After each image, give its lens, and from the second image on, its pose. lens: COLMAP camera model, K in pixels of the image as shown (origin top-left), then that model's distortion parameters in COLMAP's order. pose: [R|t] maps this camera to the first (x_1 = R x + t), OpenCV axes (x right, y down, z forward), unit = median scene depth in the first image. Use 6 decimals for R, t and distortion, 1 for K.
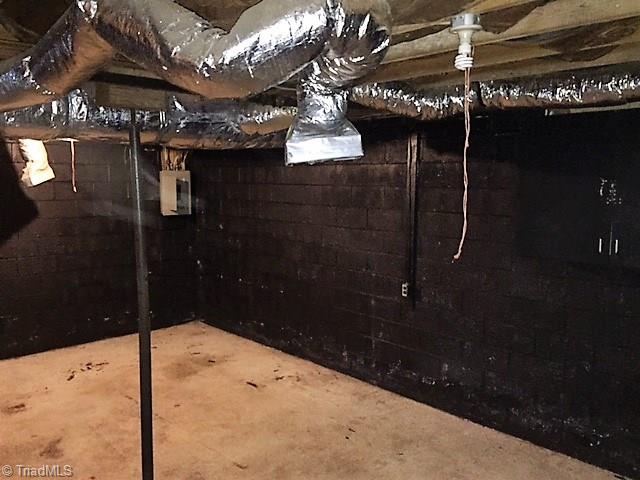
lens RADIAL K [[543.9, 0, 320.6], [0, 543.9, 238.9], [0, 0, 1]] dist [0.062792, -0.099592]
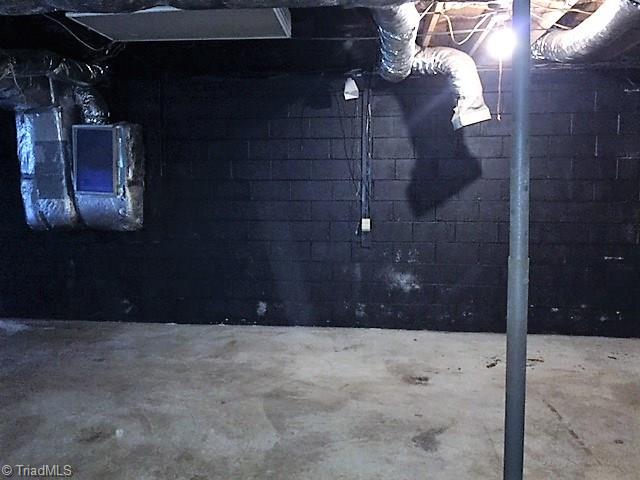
lens RADIAL K [[543.9, 0, 319.0], [0, 543.9, 237.9], [0, 0, 1]] dist [0.062792, -0.099592]
pose [[0.638966, 0.053661, -0.767361, -0.006826], [-0.079919, 0.996796, 0.003158, 0.093493], [0.765072, 0.059309, 0.641208, 0.309387]]
